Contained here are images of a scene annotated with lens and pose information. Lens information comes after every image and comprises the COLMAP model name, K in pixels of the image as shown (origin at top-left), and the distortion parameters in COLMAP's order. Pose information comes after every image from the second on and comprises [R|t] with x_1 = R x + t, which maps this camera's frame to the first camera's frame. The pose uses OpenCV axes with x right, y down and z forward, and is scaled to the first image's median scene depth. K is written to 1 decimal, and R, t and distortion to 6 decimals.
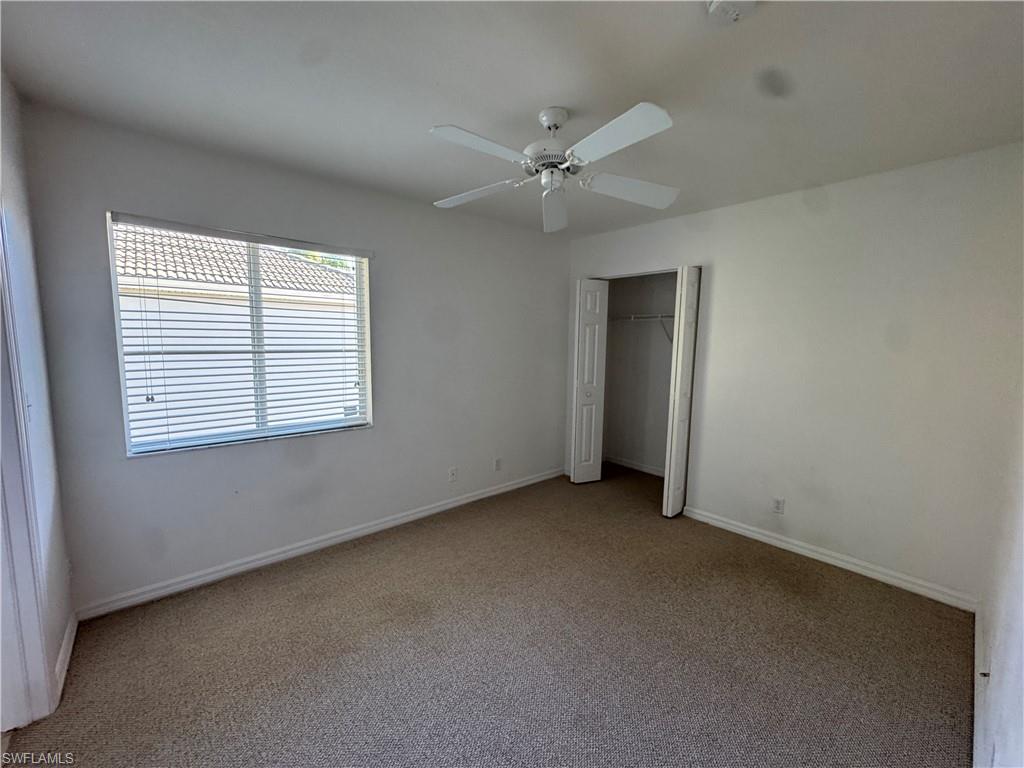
lens RADIAL K [[407.1, 0, 512.0], [0, 407.1, 384.0], [0, 0, 1]] dist [-0.008547, 0.000028]
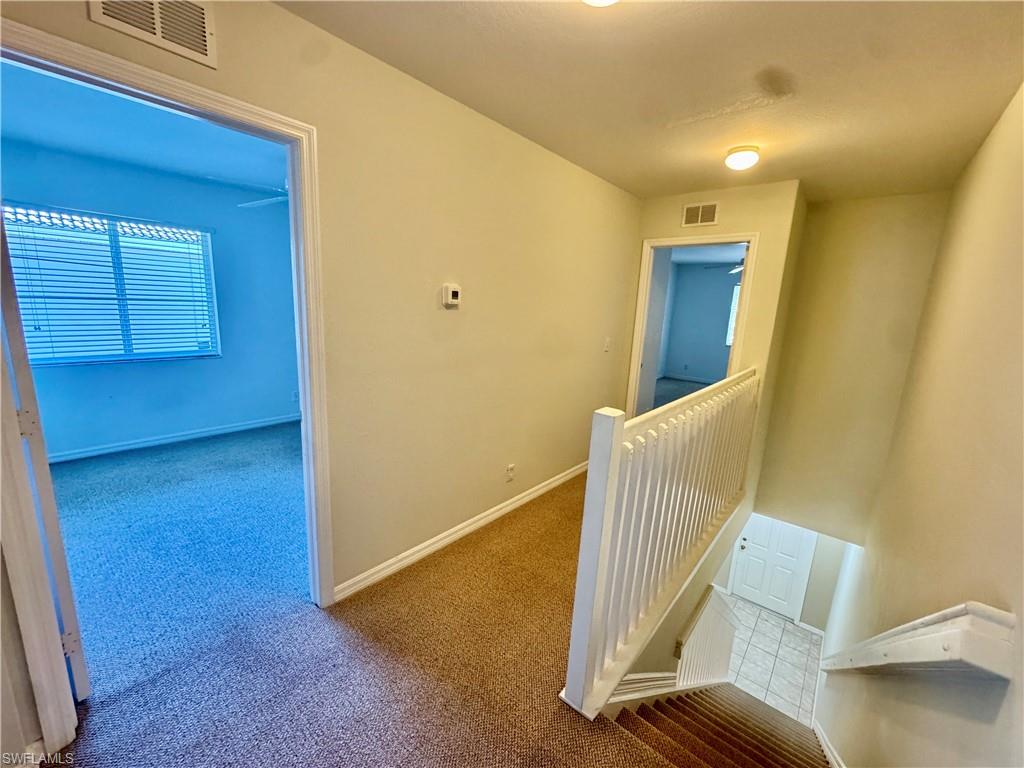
lens RADIAL K [[409.5, 0, 512.0], [0, 409.5, 384.0], [0, 0, 1]] dist [-0.001384, -0.000127]
pose [[0.989616, 0.011767, 0.143252, 0.531361], [-0.025902, 0.994927, 0.097207, 0.042362], [-0.141381, -0.099908, 0.984901, -0.641206]]
